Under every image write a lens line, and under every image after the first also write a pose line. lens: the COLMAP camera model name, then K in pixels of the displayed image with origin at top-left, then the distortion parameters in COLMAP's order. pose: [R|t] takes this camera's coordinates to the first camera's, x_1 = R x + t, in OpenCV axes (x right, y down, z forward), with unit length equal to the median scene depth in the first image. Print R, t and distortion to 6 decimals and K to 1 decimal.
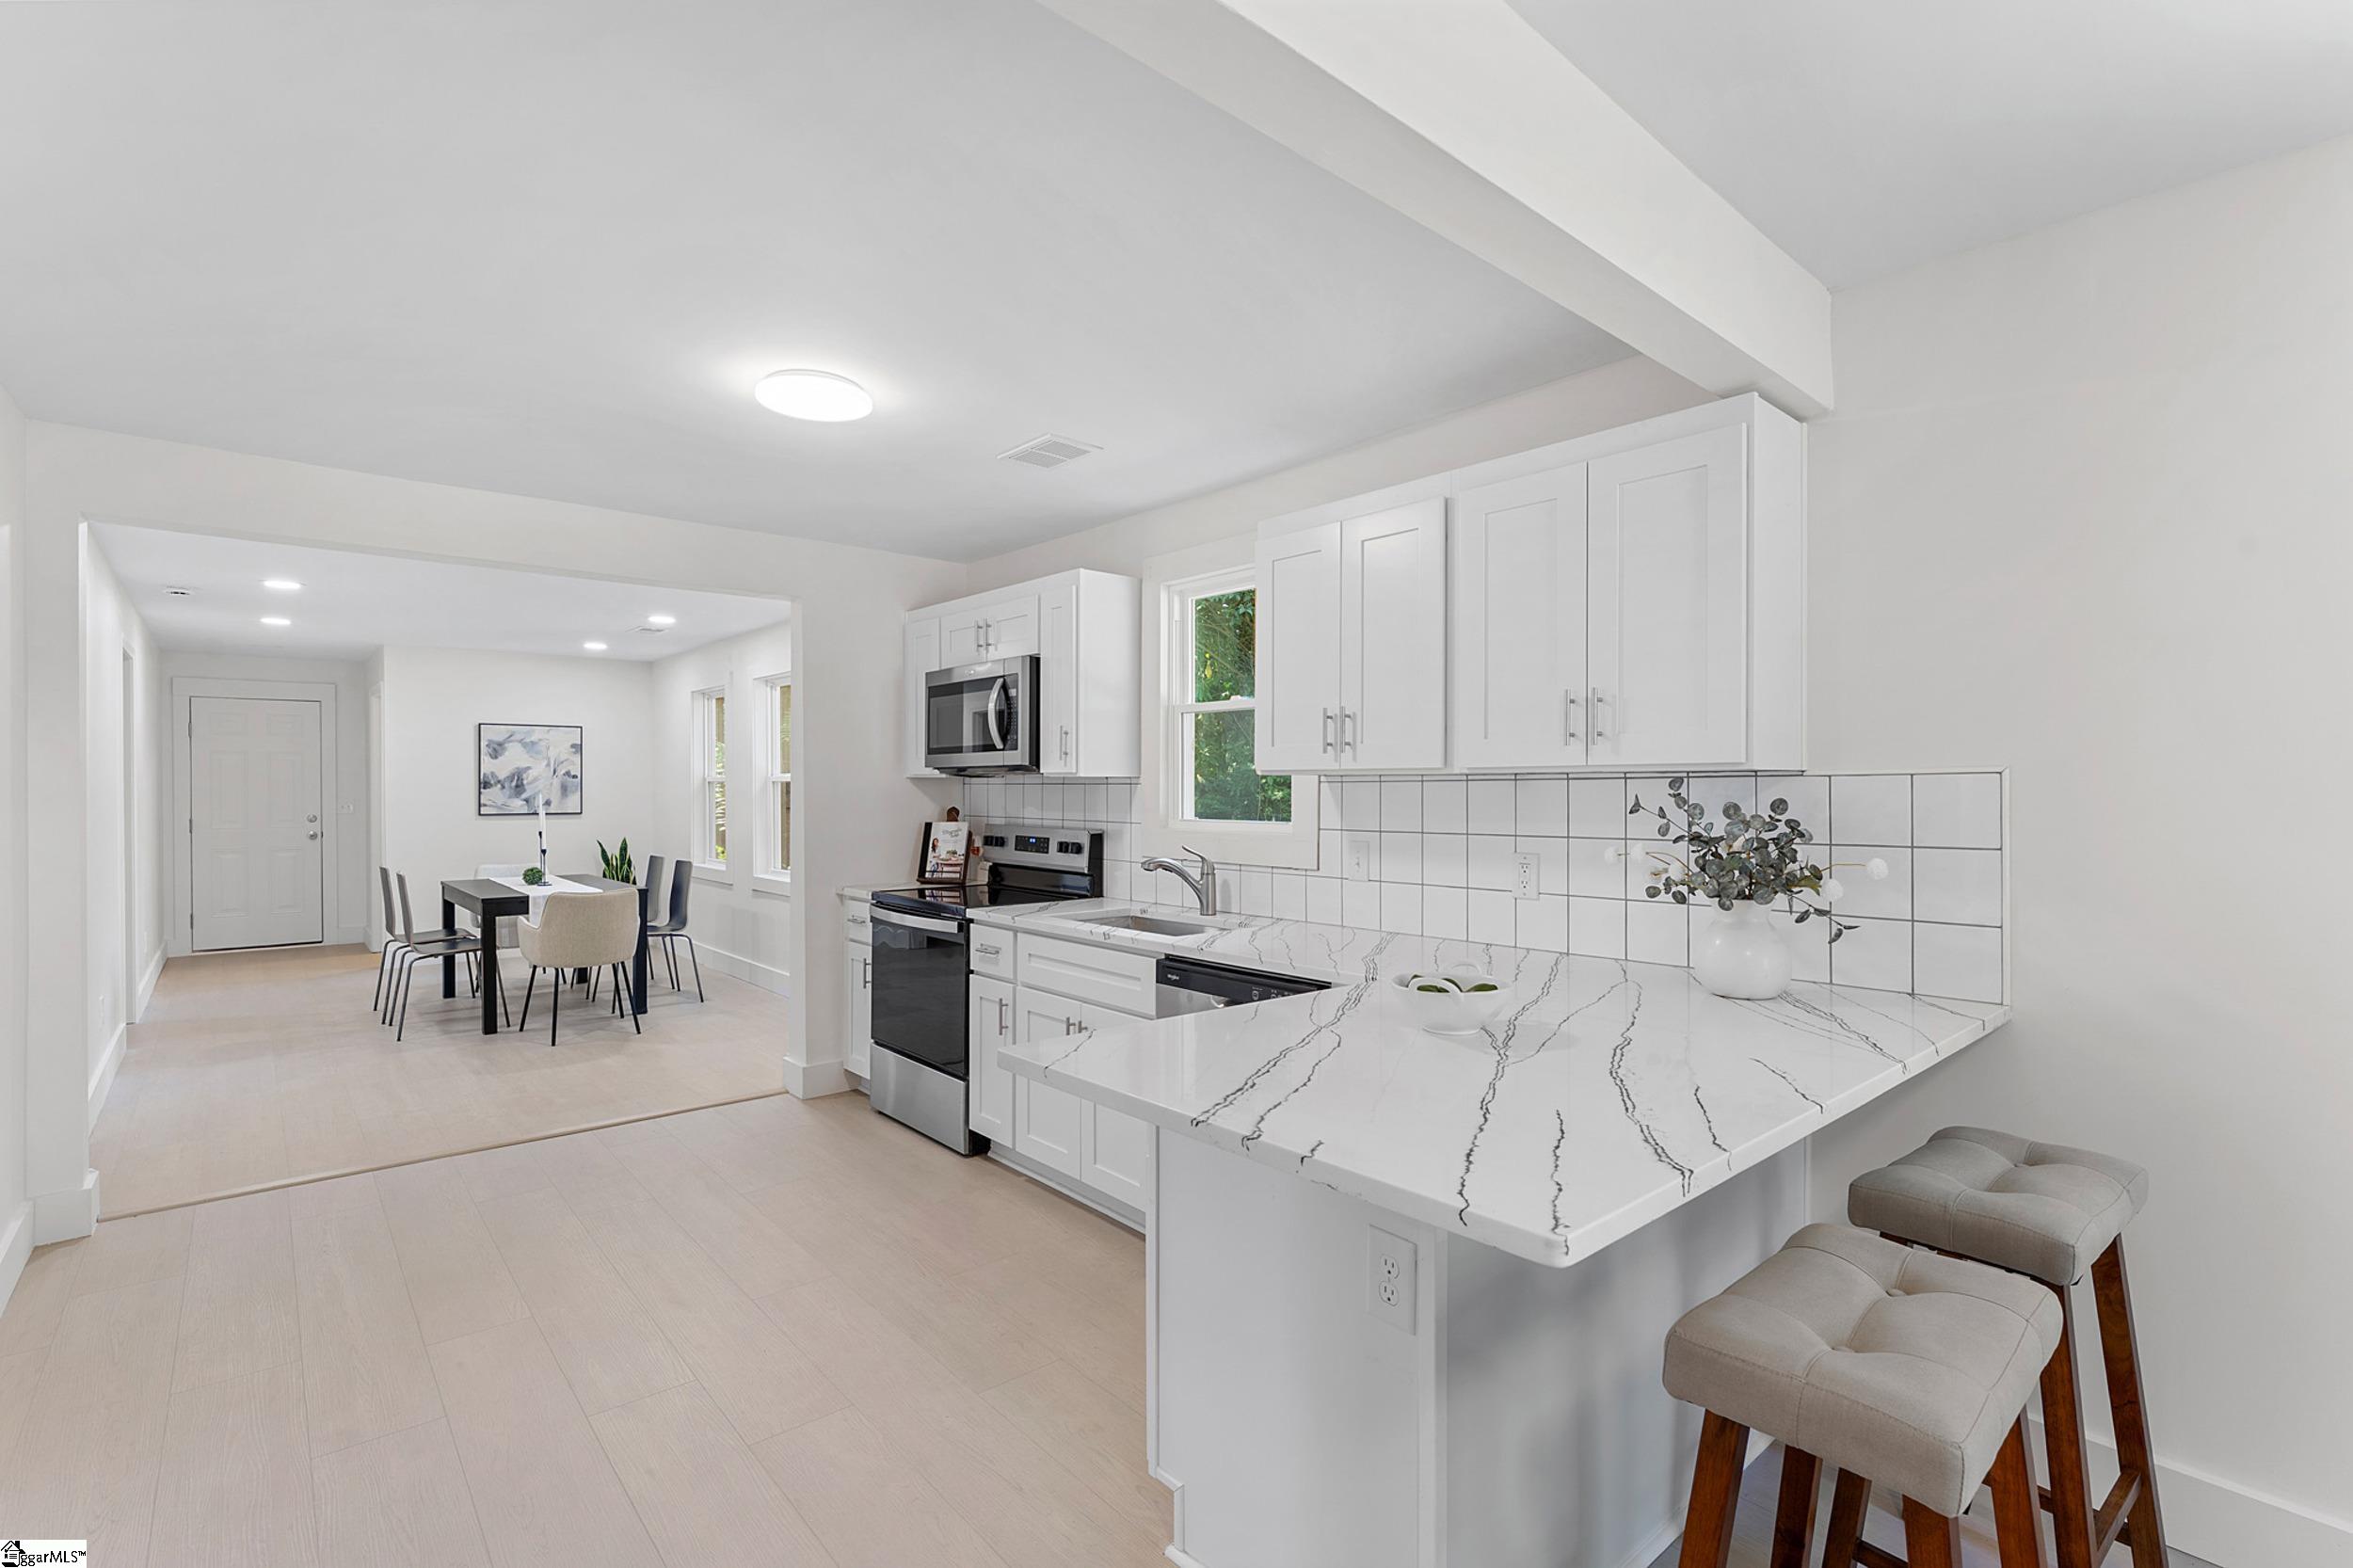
lens RADIAL K [[1073.9, 0, 1169.8], [0, 1073.9, 787.0], [0, 0, 1]] dist [0.001629, 0.000320]
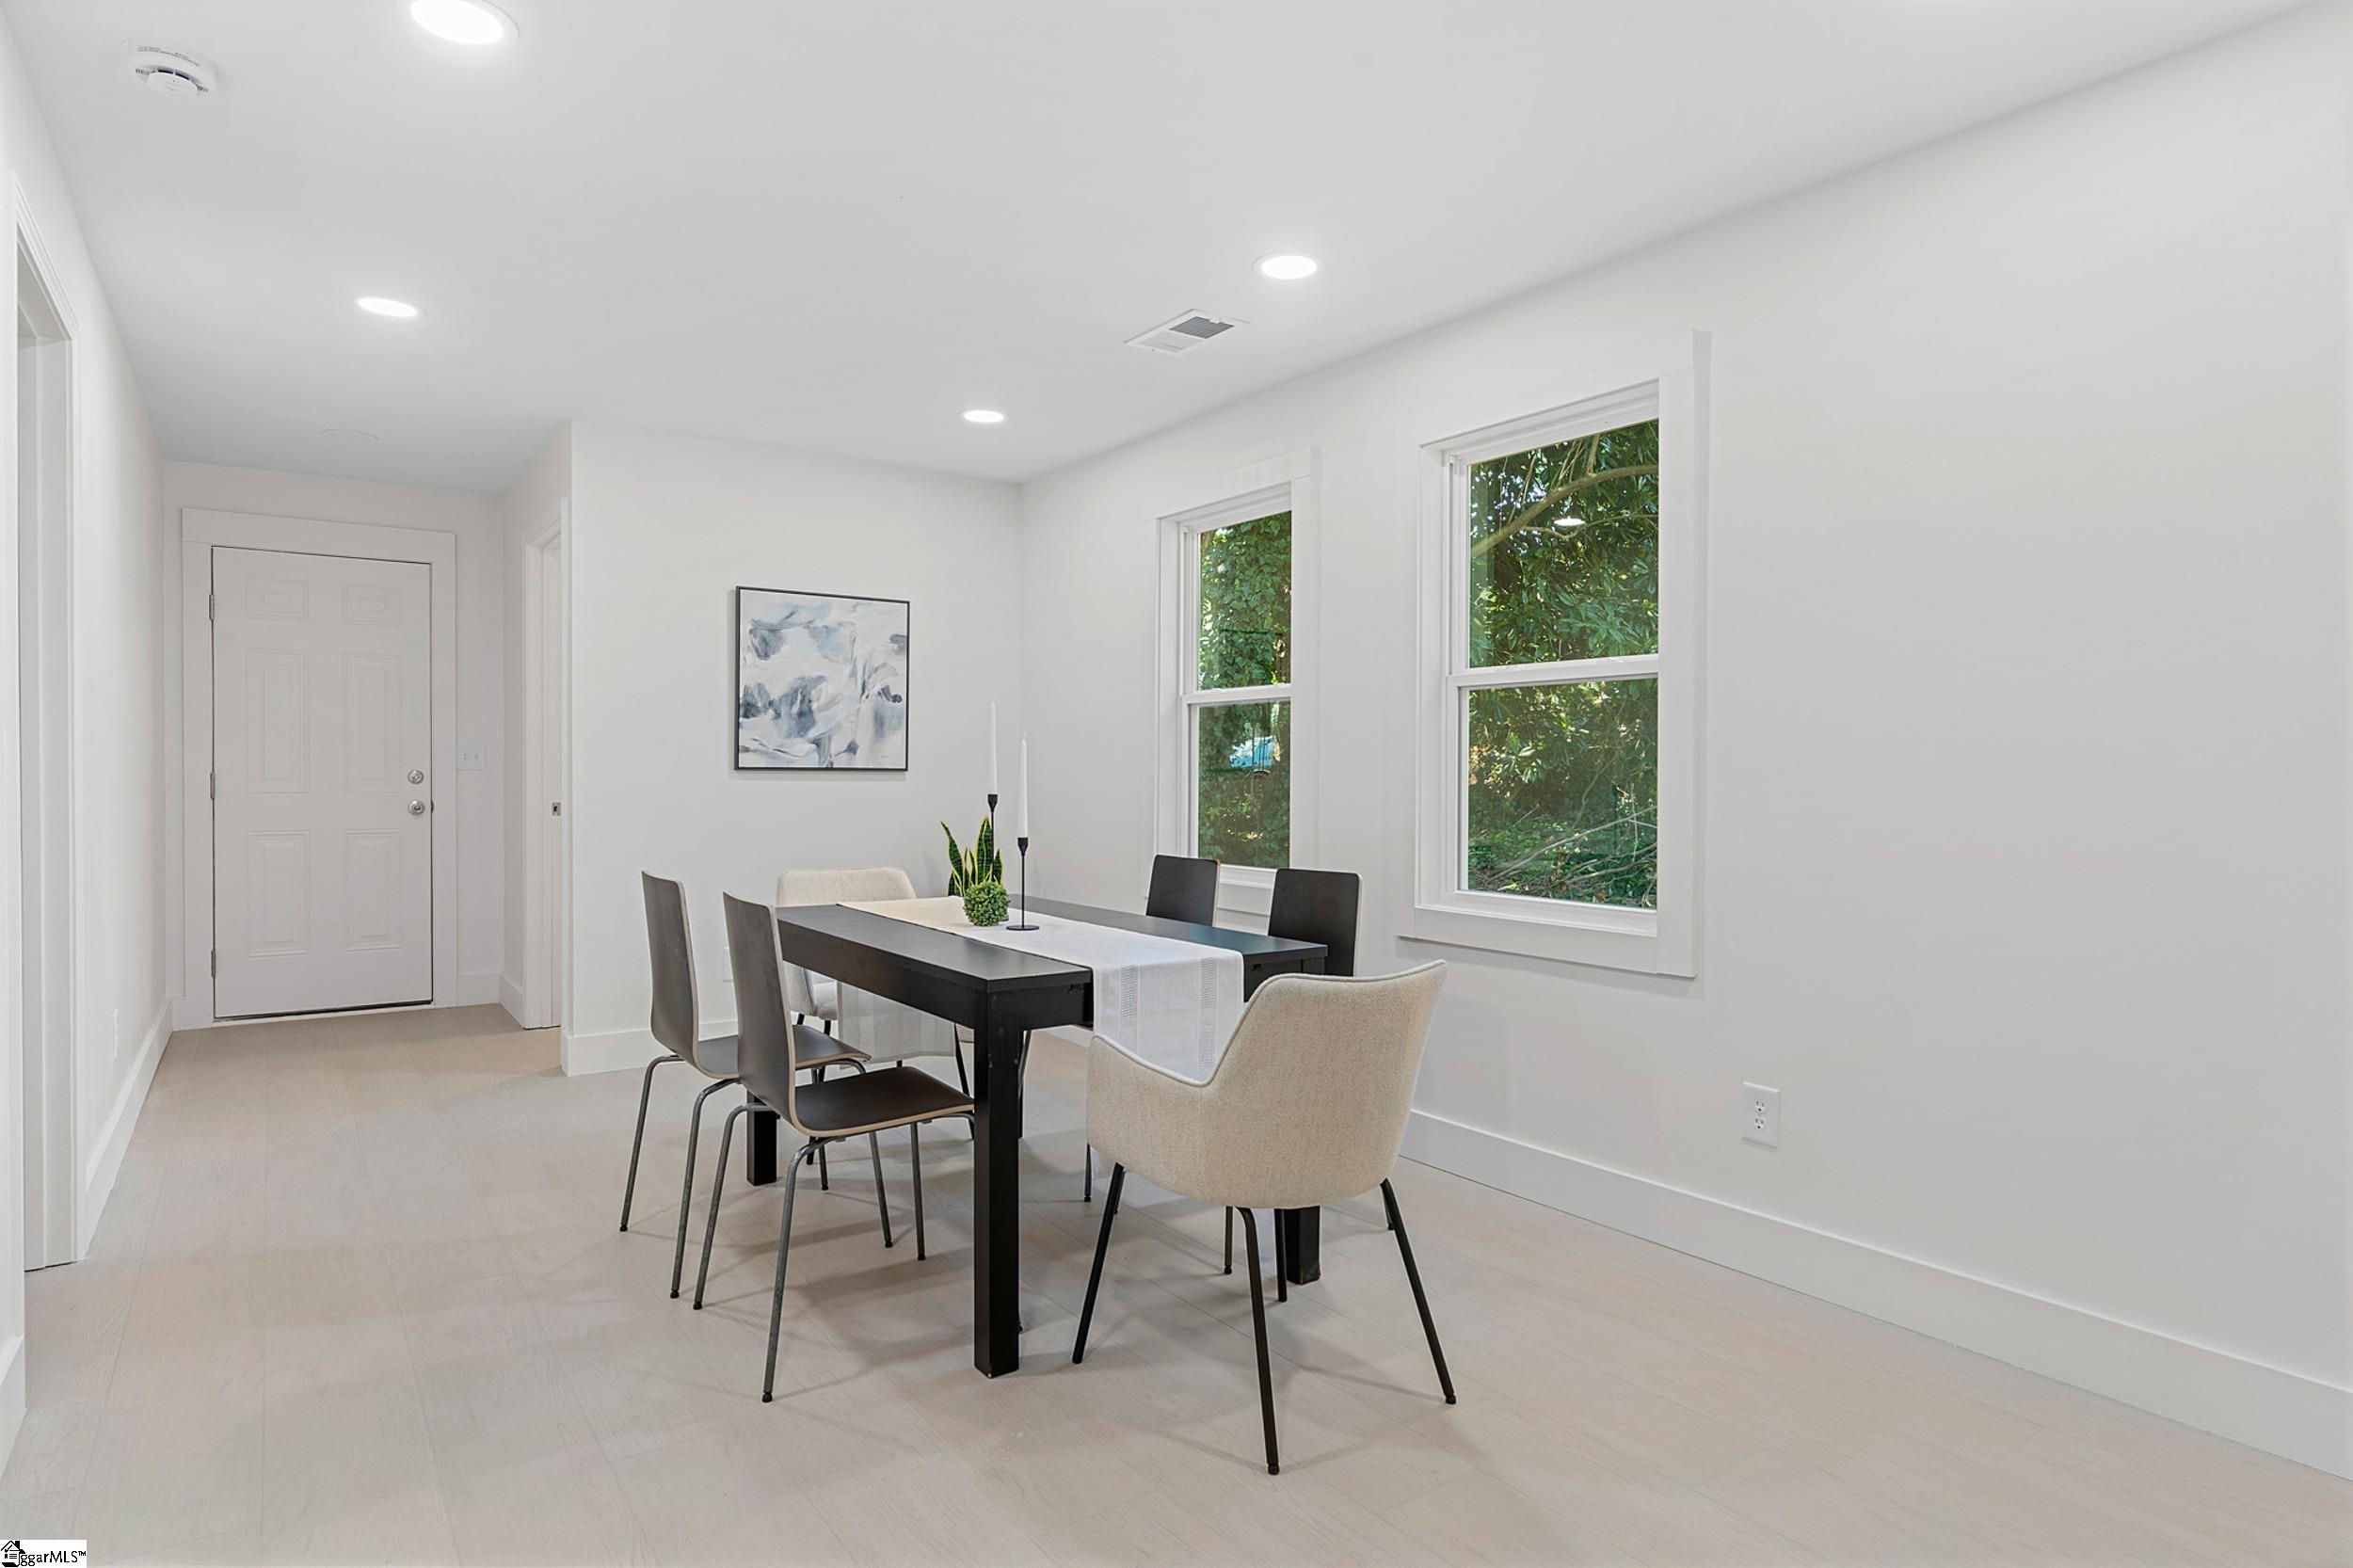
lens RADIAL K [[1283.4, 0, 1177.9], [0, 1283.4, 782.5], [0, 0, 1]] dist [-0.003971, -0.002048]
pose [[0.995235, 0.008287, -0.097148, -0.369453], [-0.007669, 0.999948, 0.006735, 0.026083], [0.097199, -0.005958, 0.995247, 0.412189]]
